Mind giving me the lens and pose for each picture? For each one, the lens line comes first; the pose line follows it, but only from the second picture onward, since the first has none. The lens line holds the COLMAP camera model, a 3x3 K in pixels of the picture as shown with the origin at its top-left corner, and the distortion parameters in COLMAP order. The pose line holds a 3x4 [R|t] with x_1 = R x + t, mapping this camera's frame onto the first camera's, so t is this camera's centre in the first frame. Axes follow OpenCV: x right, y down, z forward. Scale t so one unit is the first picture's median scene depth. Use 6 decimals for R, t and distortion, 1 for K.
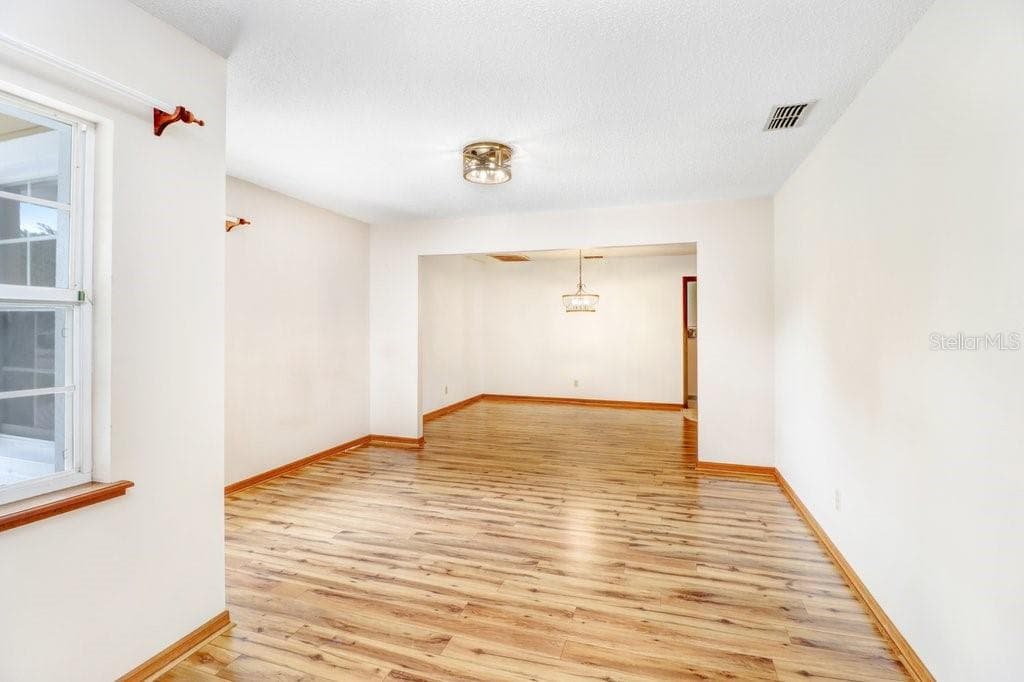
lens RADIAL K [[493.5, 0, 514.9], [0, 493.5, 328.5], [0, 0, 1]] dist [-0.022105, -0.000781]
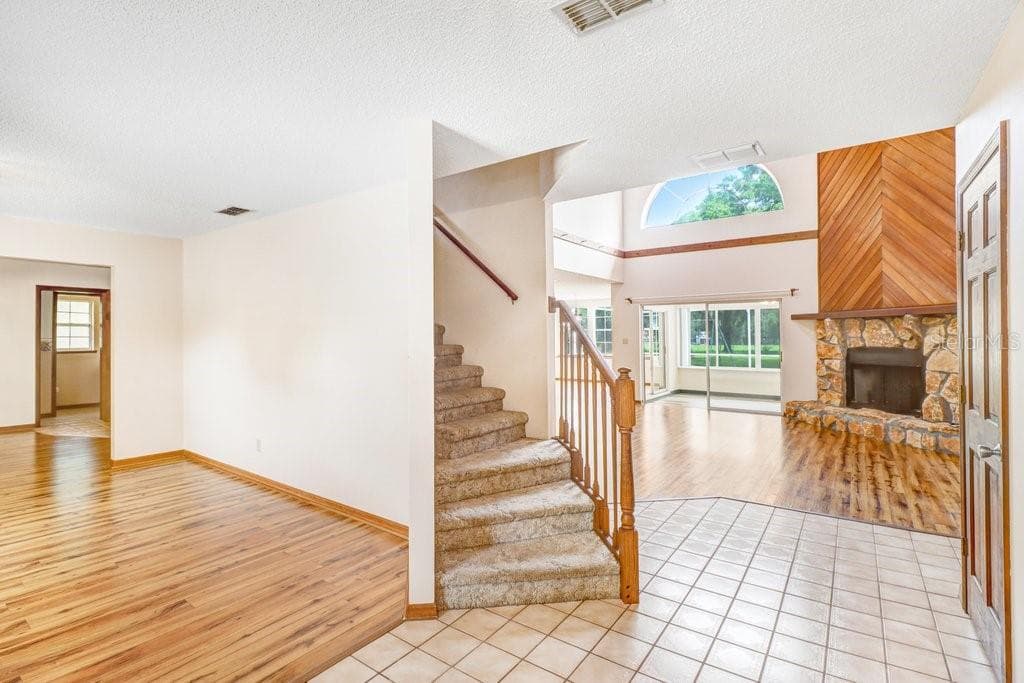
lens RADIAL K [[493.5, 0, 514.9], [0, 493.5, 329.0], [0, 0, 1]] dist [-0.022105, -0.000781]
pose [[0.300400, 0.009170, 0.953769, -0.662293], [0.001277, 0.999949, -0.010017, -0.031968], [-0.953813, 0.004227, 0.300373, -0.340047]]
